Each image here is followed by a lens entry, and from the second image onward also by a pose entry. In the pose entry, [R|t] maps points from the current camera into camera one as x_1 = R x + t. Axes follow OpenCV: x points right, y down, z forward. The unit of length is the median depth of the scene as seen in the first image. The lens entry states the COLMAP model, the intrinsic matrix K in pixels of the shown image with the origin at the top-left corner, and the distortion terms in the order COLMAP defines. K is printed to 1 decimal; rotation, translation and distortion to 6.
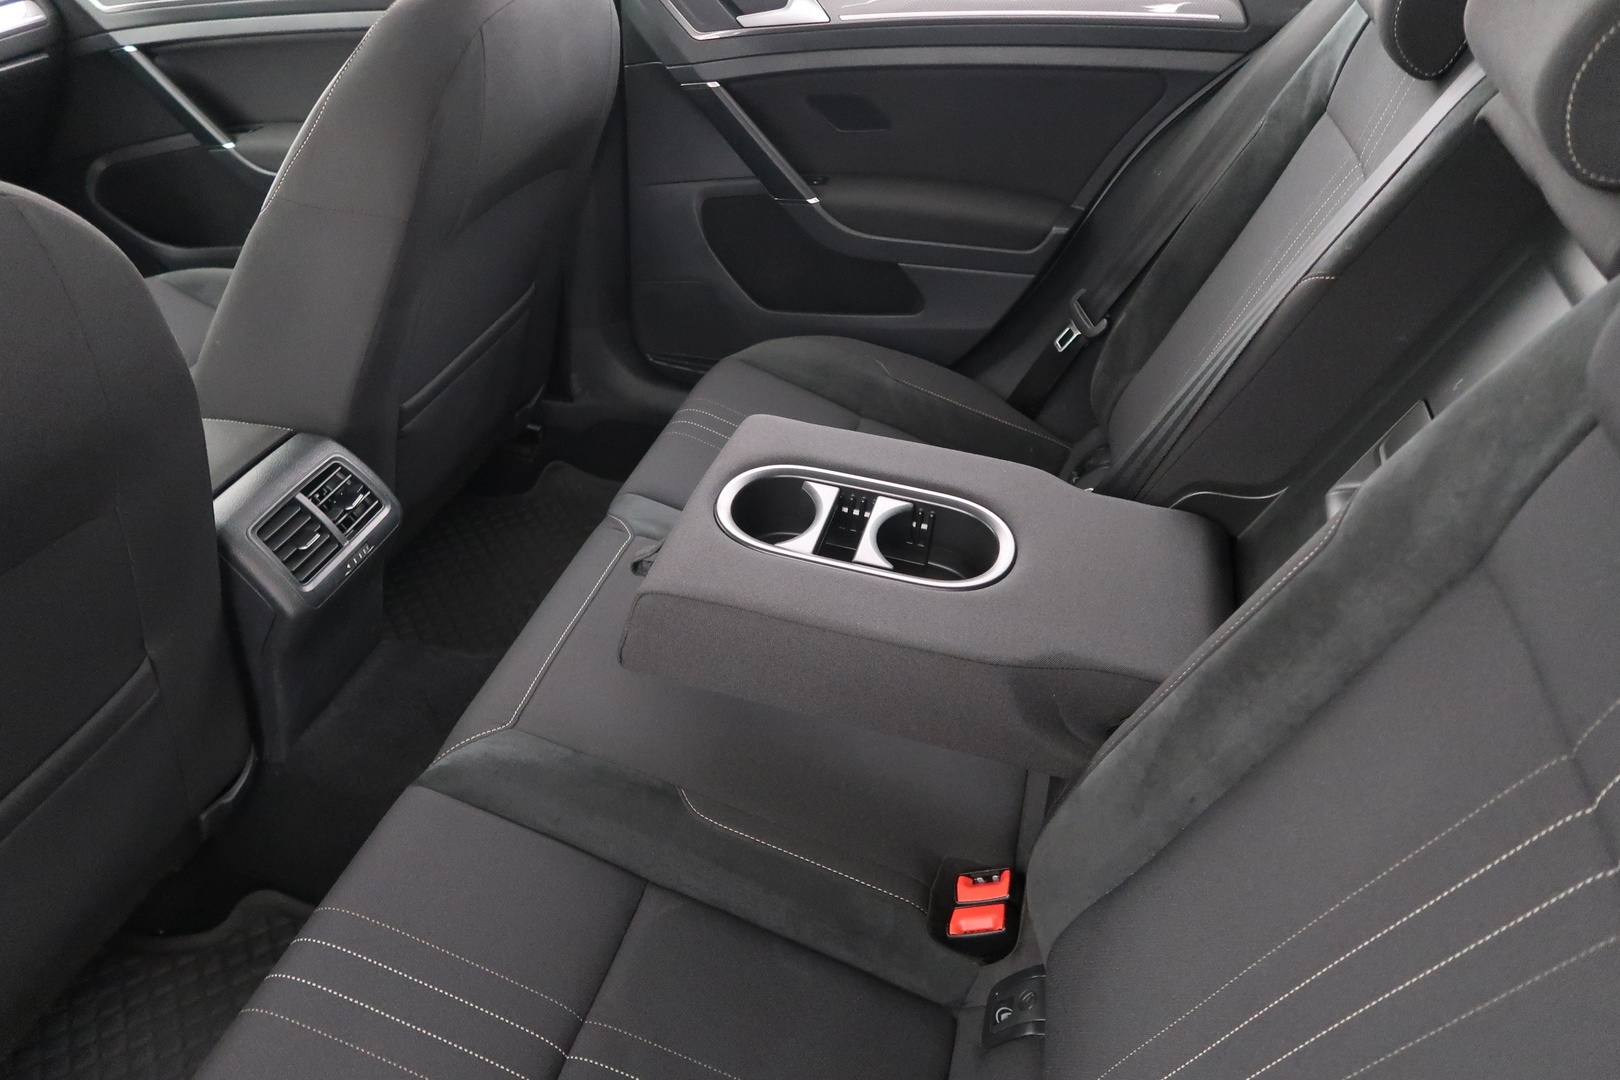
lens RADIAL K [[1120.0, 0, 810.0], [0, 1120.0, 540.0], [0, 0, 1]] dist [-0.022149, 0.001085]
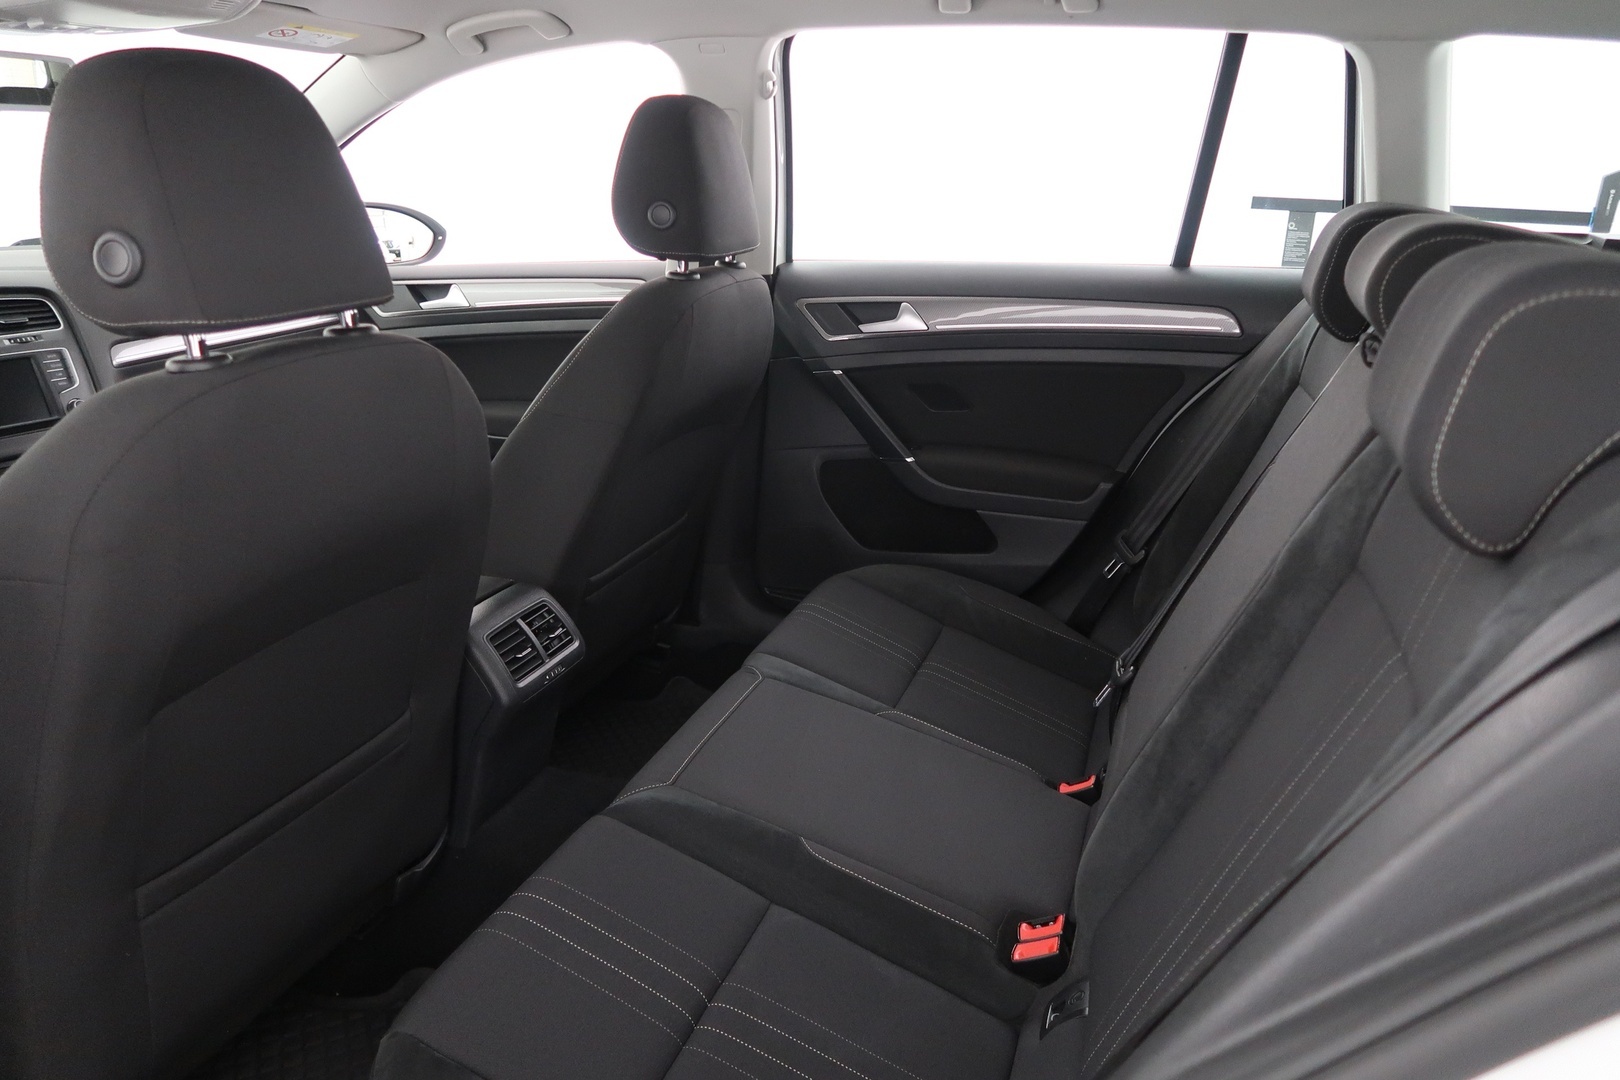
lens RADIAL K [[1120.0, 0, 810.0], [0, 1120.0, 540.0], [0, 0, 1]] dist [-0.022149, 0.001085]
pose [[0.996812, 0.040578, -0.068702, -0.025617], [-0.059749, 0.950271, -0.305639, 0.238322], [0.052883, 0.308770, 0.949666, -0.252960]]
